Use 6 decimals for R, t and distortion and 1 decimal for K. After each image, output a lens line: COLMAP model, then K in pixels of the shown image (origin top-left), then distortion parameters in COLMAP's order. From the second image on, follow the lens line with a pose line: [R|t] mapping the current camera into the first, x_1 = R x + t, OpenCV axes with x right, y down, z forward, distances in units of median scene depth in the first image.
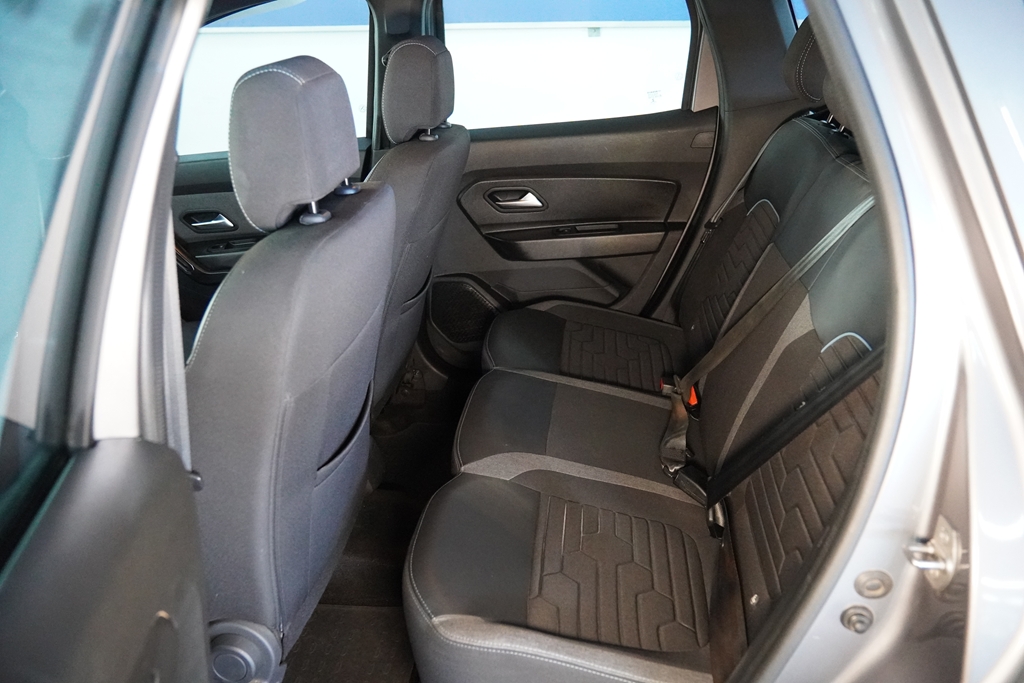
lens RADIAL K [[906.6, 0, 510.5], [0, 906.6, 347.1], [0, 0, 1]] dist [-0.046102, 0.011991]
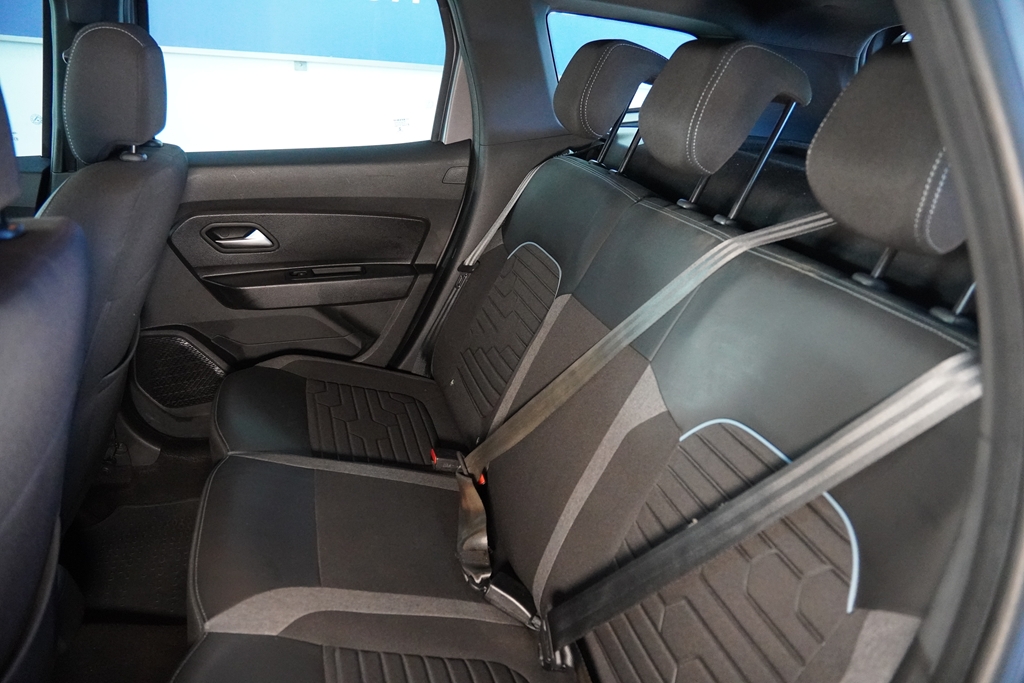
lens RADIAL K [[793.3, 0, 510.8], [0, 793.3, 349.3], [0, 0, 1]] dist [-0.110425, 0.067979]
pose [[0.929052, -0.033192, 0.368457, -0.034283], [0.037926, 0.999265, -0.005613, -0.048909], [-0.368000, 0.019189, 0.929628, 0.249453]]
